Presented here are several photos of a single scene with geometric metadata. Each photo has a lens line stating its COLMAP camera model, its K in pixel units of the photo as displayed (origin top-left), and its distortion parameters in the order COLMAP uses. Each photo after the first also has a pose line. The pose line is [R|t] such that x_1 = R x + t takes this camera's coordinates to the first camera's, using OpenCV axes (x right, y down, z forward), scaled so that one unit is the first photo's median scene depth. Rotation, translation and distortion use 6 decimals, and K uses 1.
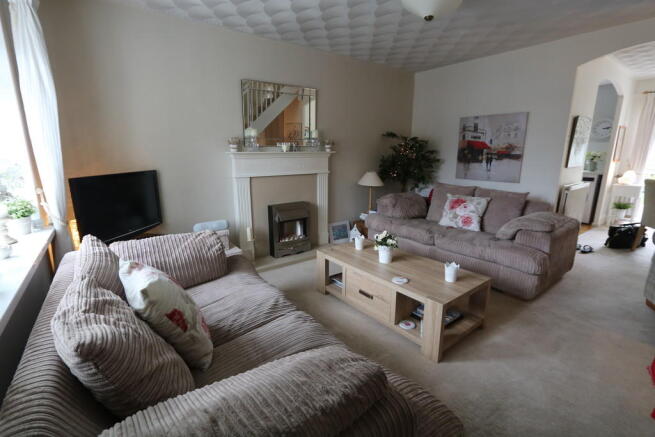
lens RADIAL K [[304.7, 0, 329.0], [0, 304.7, 217.2], [0, 0, 1]] dist [-0.004519, 0.000017]
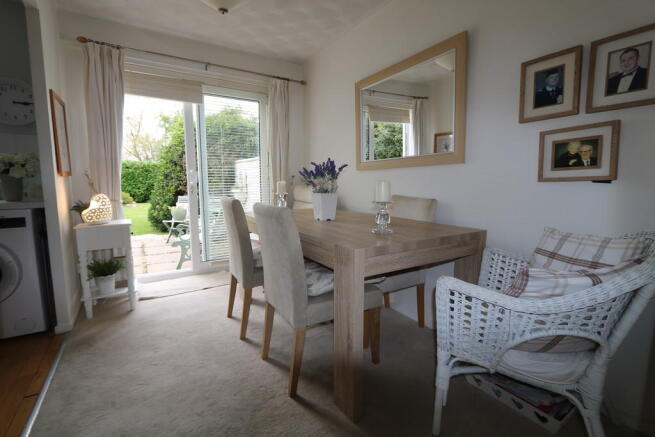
lens RADIAL K [[304.7, 0, 327.7], [0, 304.7, 214.8], [0, 0, 1]] dist [-0.004519, 0.000017]
pose [[0.081065, -0.106804, 0.990970, 0.509108], [0.225013, 0.970536, 0.086195, -0.077087], [-0.970978, 0.215994, 0.102709, 0.570380]]
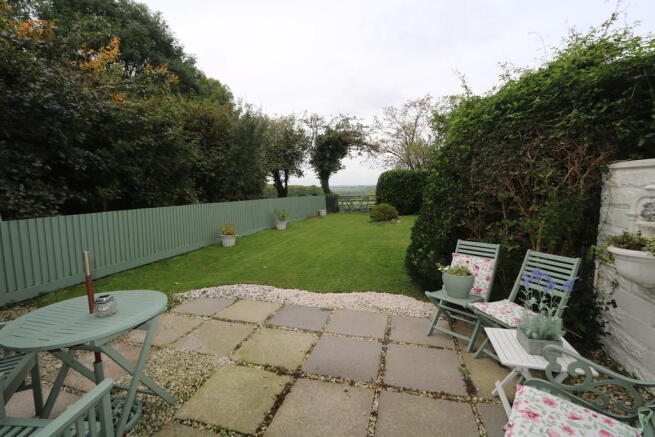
lens RADIAL K [[304.7, 0, 327.6], [0, 304.7, 219.0], [0, 0, 1]] dist [-0.004519, 0.000017]
pose [[0.784568, -0.071650, 0.615889, 0.751360], [0.149674, 0.985812, -0.075981, -0.135063], [-0.601706, 0.151794, 0.784161, 0.718996]]
